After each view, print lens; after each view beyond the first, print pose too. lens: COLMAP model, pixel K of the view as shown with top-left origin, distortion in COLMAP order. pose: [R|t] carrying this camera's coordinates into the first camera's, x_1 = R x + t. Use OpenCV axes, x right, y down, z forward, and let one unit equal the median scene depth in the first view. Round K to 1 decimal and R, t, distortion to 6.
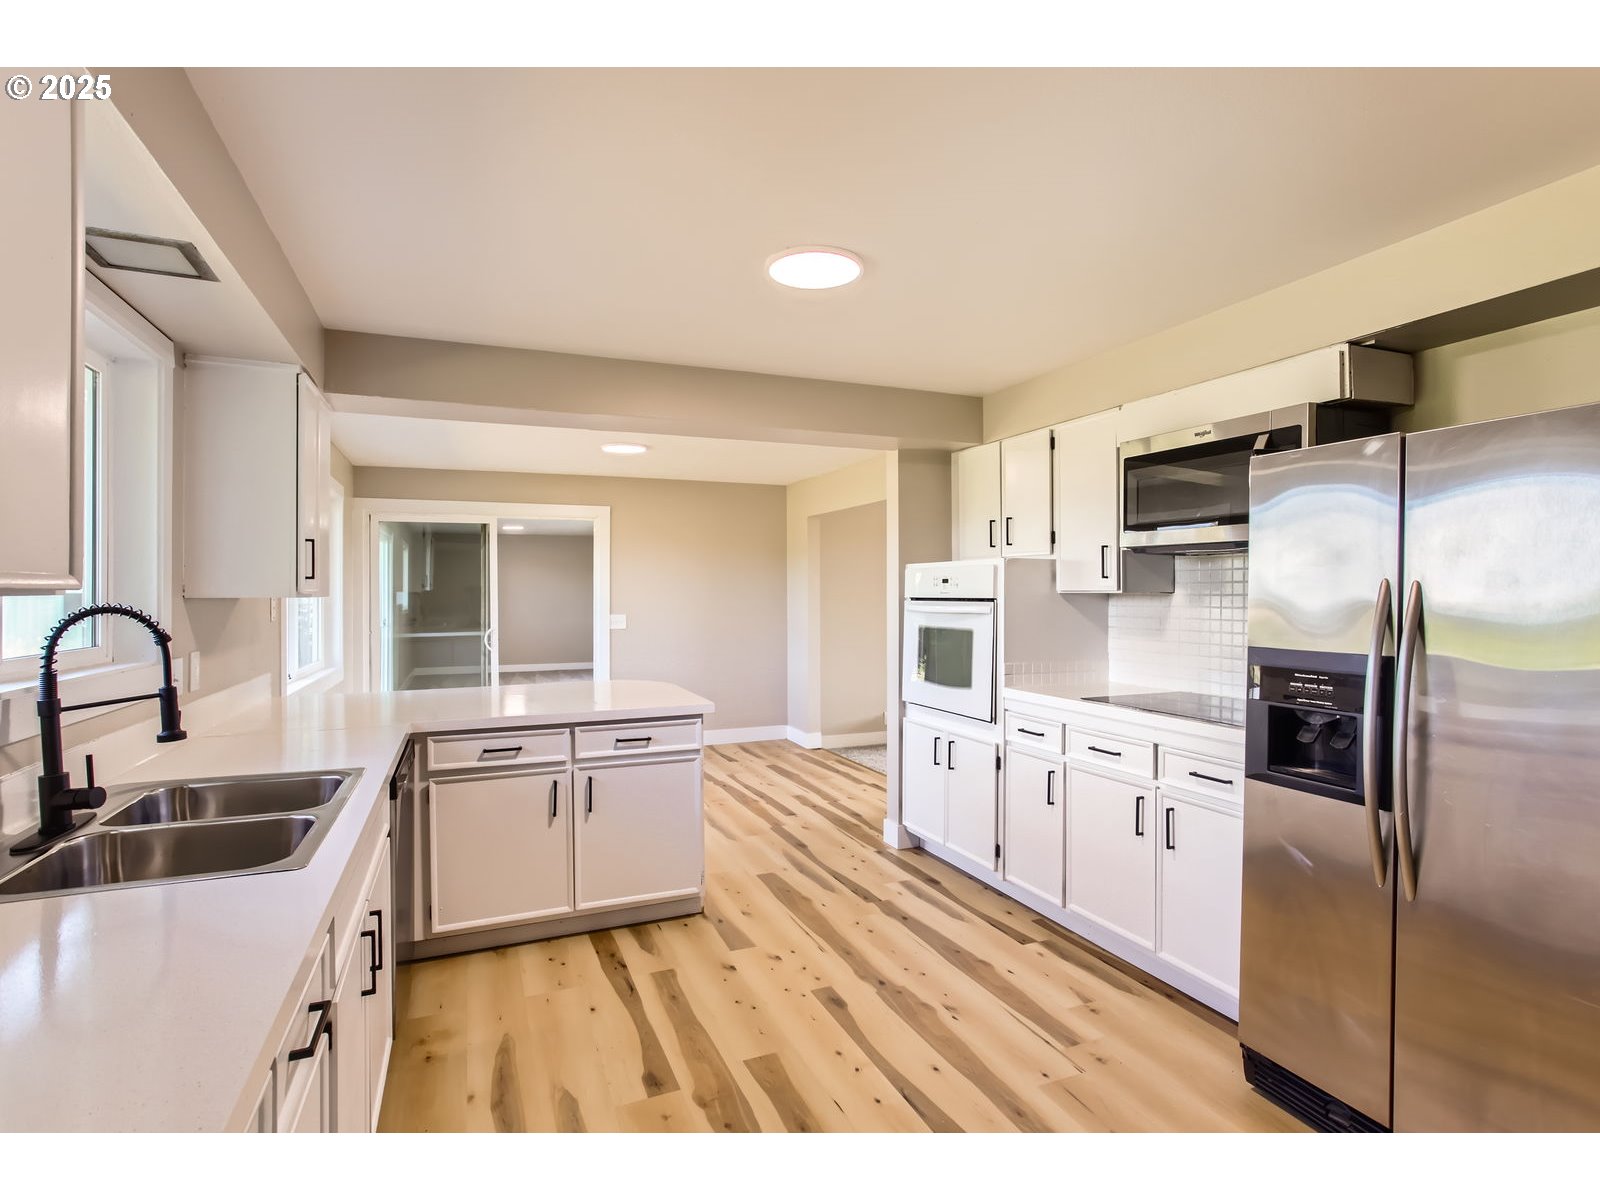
lens RADIAL K [[784.2, 0, 799.8], [0, 784.2, 598.5], [0, 0, 1]] dist [-0.015211, 0.009278]
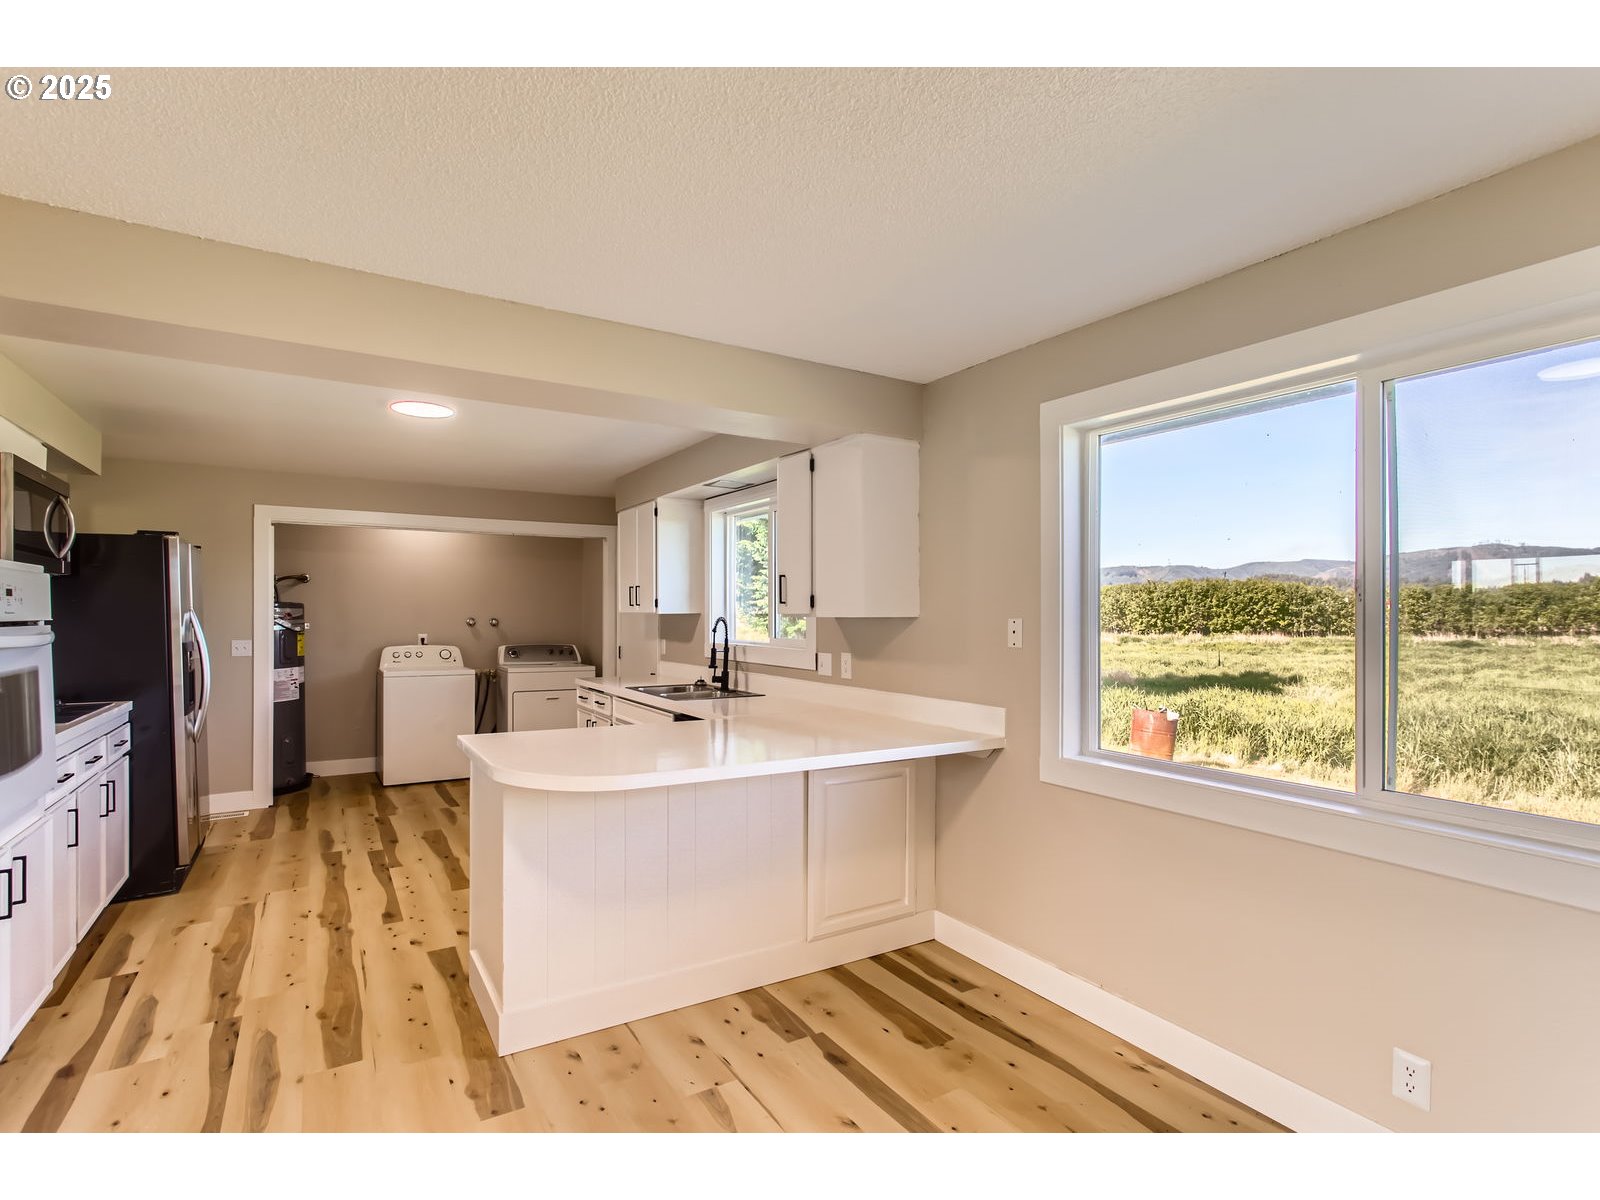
lens RADIAL K [[784.2, 0, 814.4], [0, 784.2, 621.2], [0, 0, 1]] dist [-0.015211, 0.009278]
pose [[-0.985755, -0.000689, -0.168184, -0.366424], [-0.003299, 0.999878, 0.015240, -0.015229], [0.168153, 0.015577, -0.985638, 1.981680]]
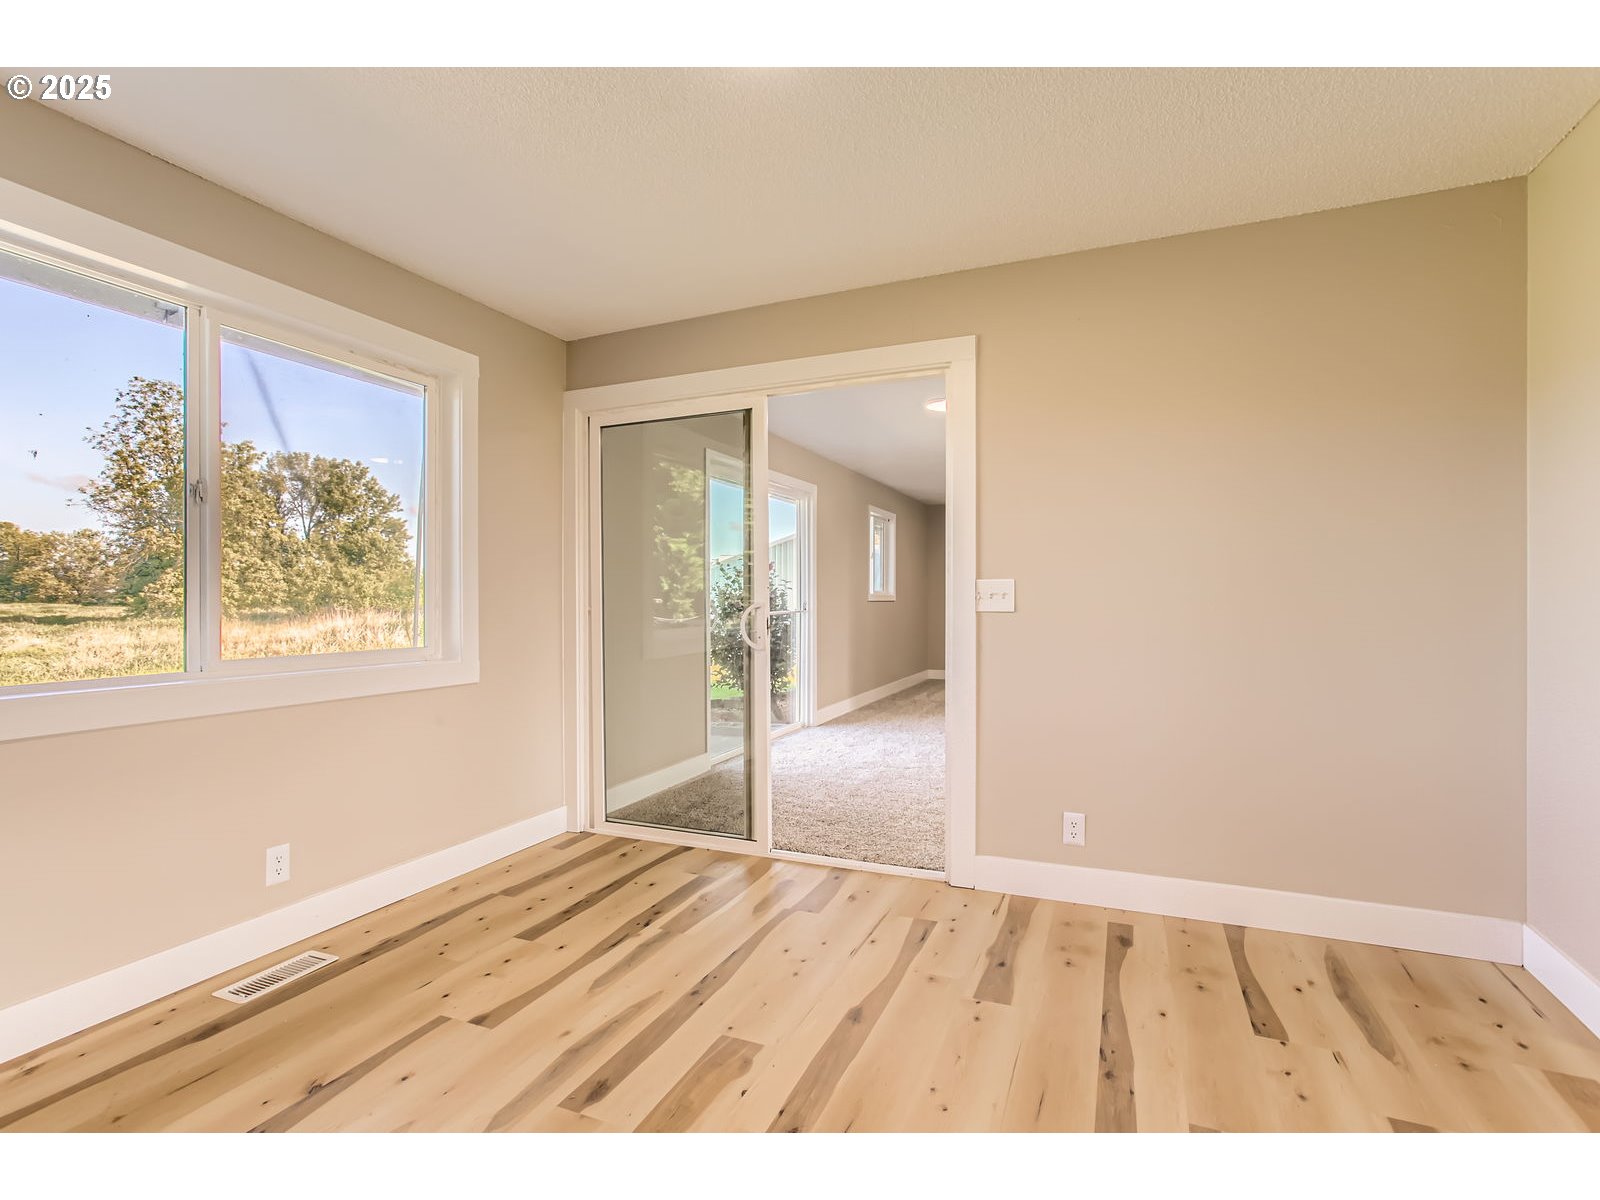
lens RADIAL K [[784.2, 0, 796.1], [0, 784.2, 603.9], [0, 0, 1]] dist [-0.015211, 0.009278]
pose [[0.684970, 0.007703, -0.728530, 0.028032], [-0.004808, 0.999970, 0.006052, 0.067876], [0.728555, -0.000643, 0.684987, 1.306383]]
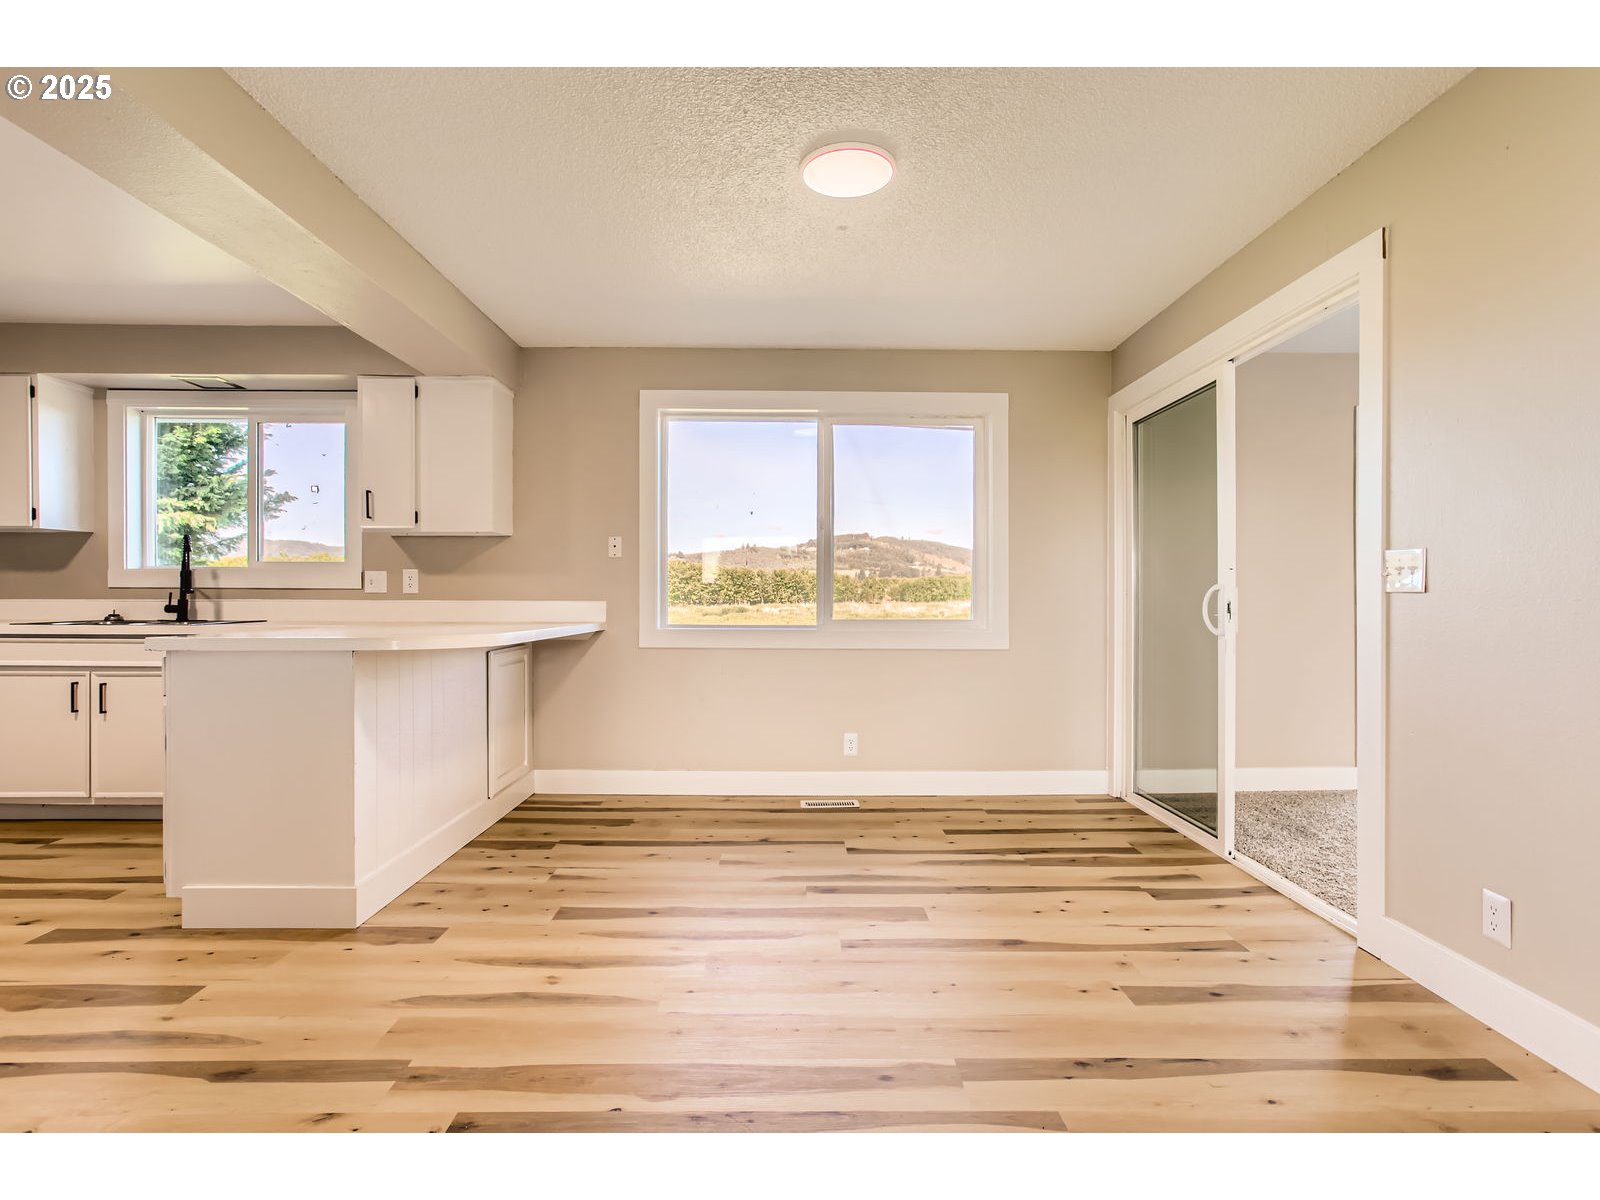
lens RADIAL K [[784.2, 0, 792.3], [0, 784.2, 598.6], [0, 0, 1]] dist [-0.015211, 0.009278]
pose [[-0.376118, 0.009029, -0.926528, 0.350293], [-0.005367, 0.999915, 0.011923, 0.081680], [0.926556, 0.009457, -0.376037, 1.878010]]
